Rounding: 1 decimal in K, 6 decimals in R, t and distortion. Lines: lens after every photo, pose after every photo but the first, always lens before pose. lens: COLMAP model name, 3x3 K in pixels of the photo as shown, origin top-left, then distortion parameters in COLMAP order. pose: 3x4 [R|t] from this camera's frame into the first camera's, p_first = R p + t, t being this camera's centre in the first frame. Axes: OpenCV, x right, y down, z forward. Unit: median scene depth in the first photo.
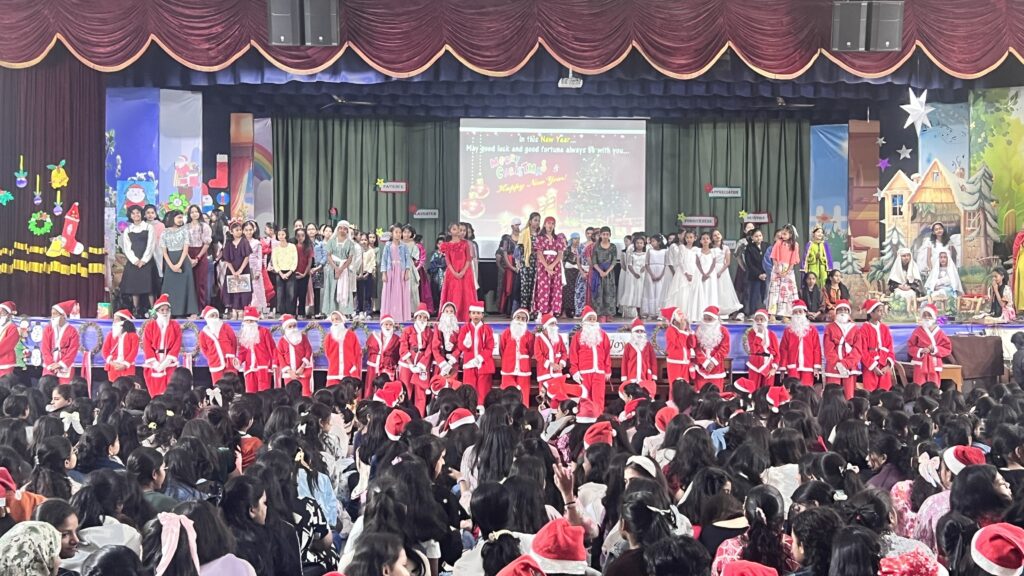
lens RADIAL K [[1321.2, 0, 495.6], [0, 1321.2, 289.4], [0, 0, 1]] dist [0.038829, 0.000000]
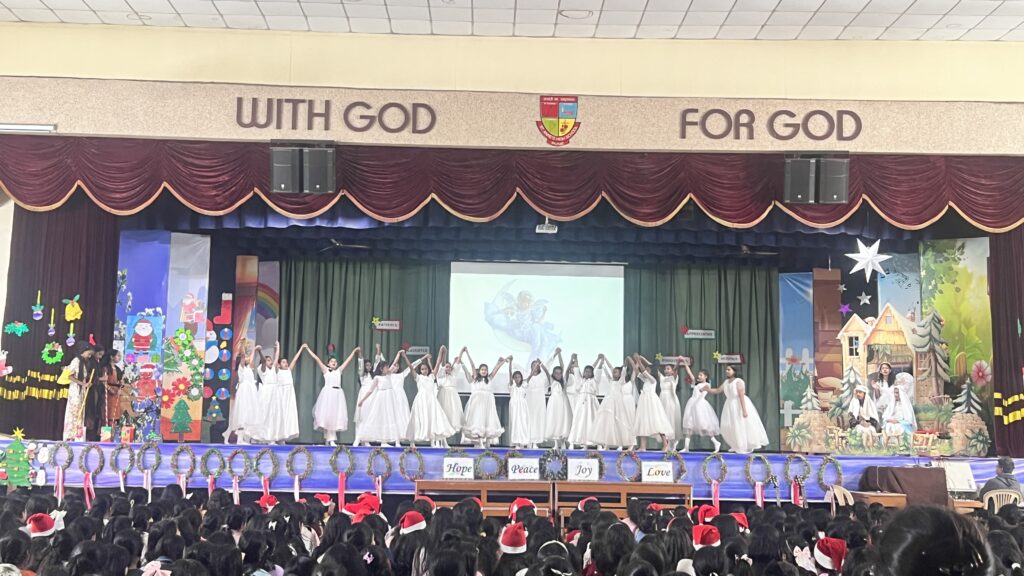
lens RADIAL K [[1277.2, 0, 490.5], [0, 1277.2, 279.2], [0, 0, 1]] dist [0.048314, 0.000000]
pose [[0.999891, 0.010816, -0.010079, 0.020235], [-0.011944, 0.992756, -0.119549, 0.010076], [0.008713, 0.119657, 0.992777, -0.035904]]
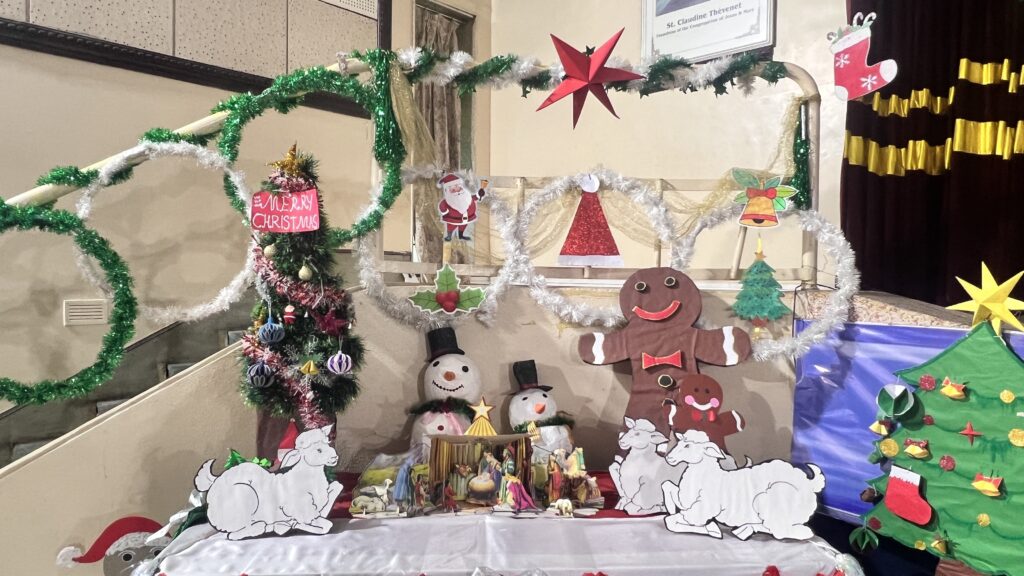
lens RADIAL K [[672.1, 0, 512.4], [0, 672.1, 286.7], [0, 0, 1]] dist [-0.000444, -0.000193]
pose [[0.692373, 0.011242, -0.721452, -0.295002], [0.001579, 0.999853, 0.017095, 0.010399], [0.721538, -0.012976, 0.692253, 0.754388]]
